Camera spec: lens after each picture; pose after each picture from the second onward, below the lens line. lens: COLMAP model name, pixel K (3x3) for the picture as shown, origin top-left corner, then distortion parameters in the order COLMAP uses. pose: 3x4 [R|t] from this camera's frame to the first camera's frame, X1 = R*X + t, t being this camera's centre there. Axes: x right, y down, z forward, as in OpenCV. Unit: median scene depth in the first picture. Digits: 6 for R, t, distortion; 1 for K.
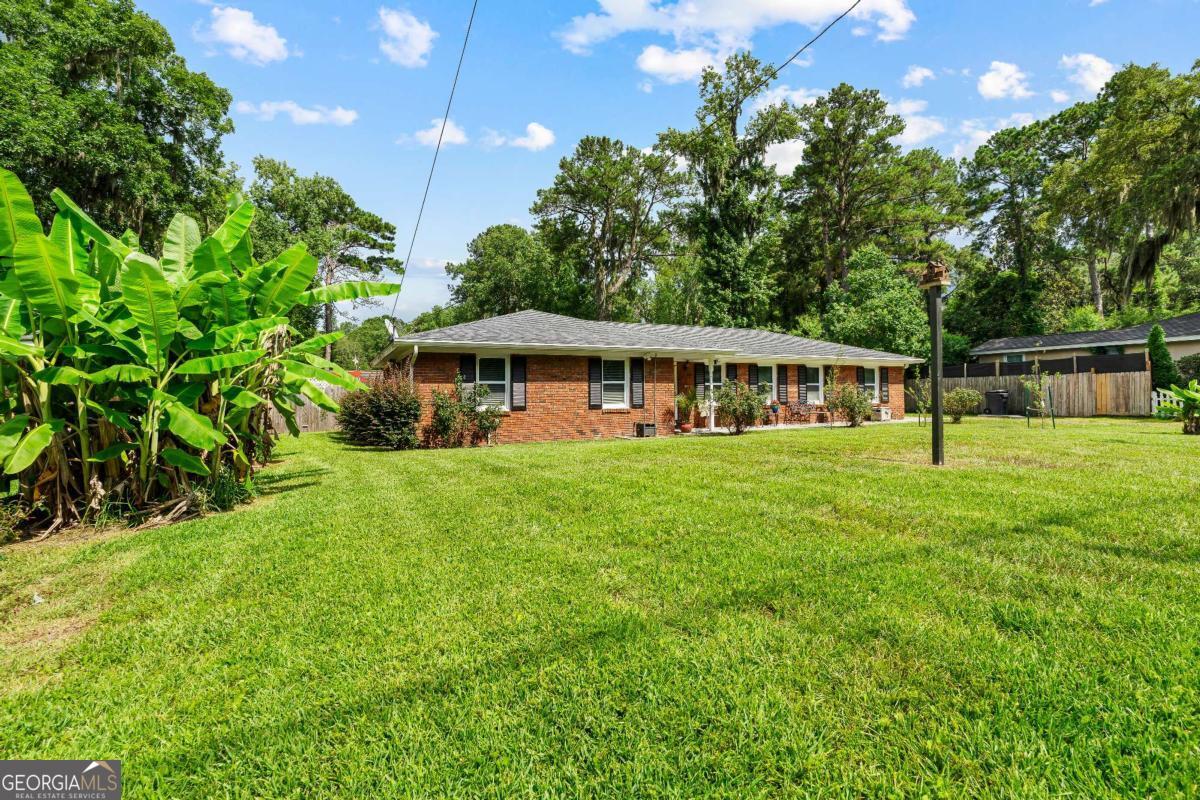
lens RADIAL K [[588.8, 0, 589.6], [0, 588.8, 401.7], [0, 0, 1]] dist [-0.002731, 0.000186]
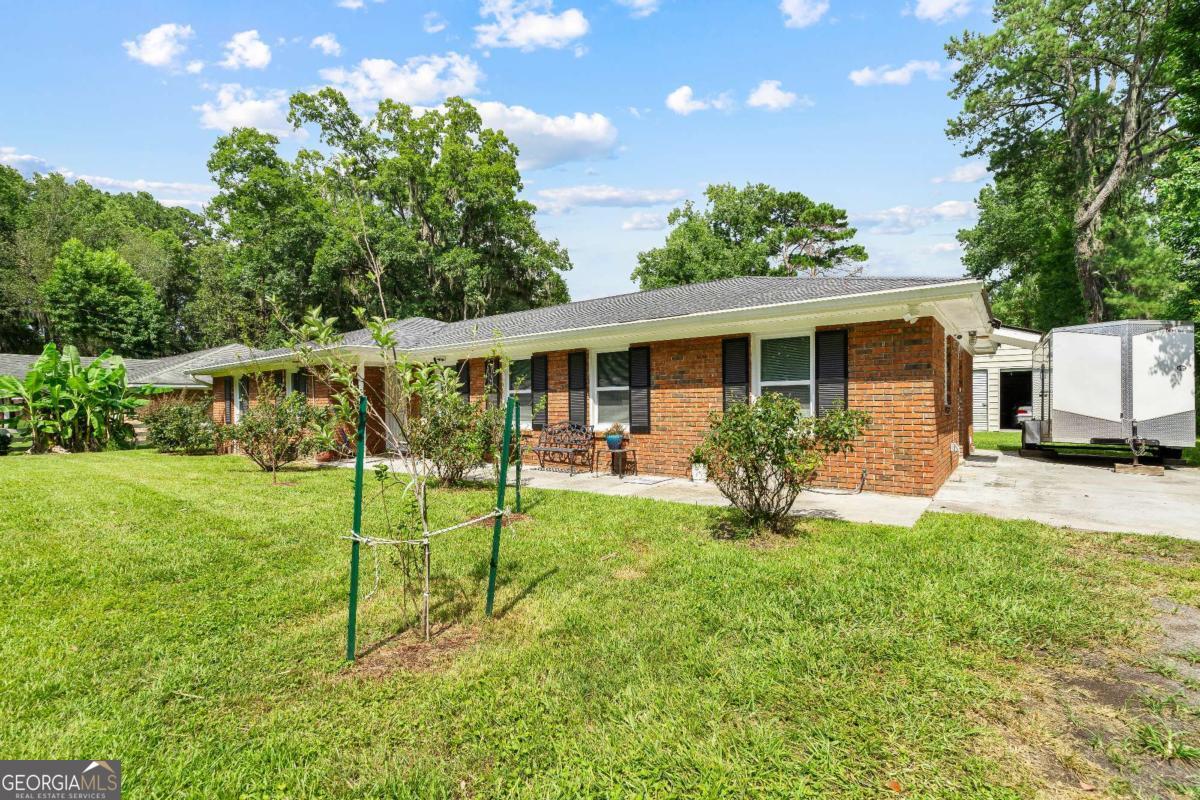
lens RADIAL K [[569.4, 0, 606.3], [0, 569.4, 411.1], [0, 0, 1]] dist [0.001445, -0.000131]
pose [[0.458863, 0.014289, -0.888392, 0.385935], [0.001123, 0.999861, 0.016662, -0.009704], [0.888506, -0.008644, 0.458783, 0.389253]]
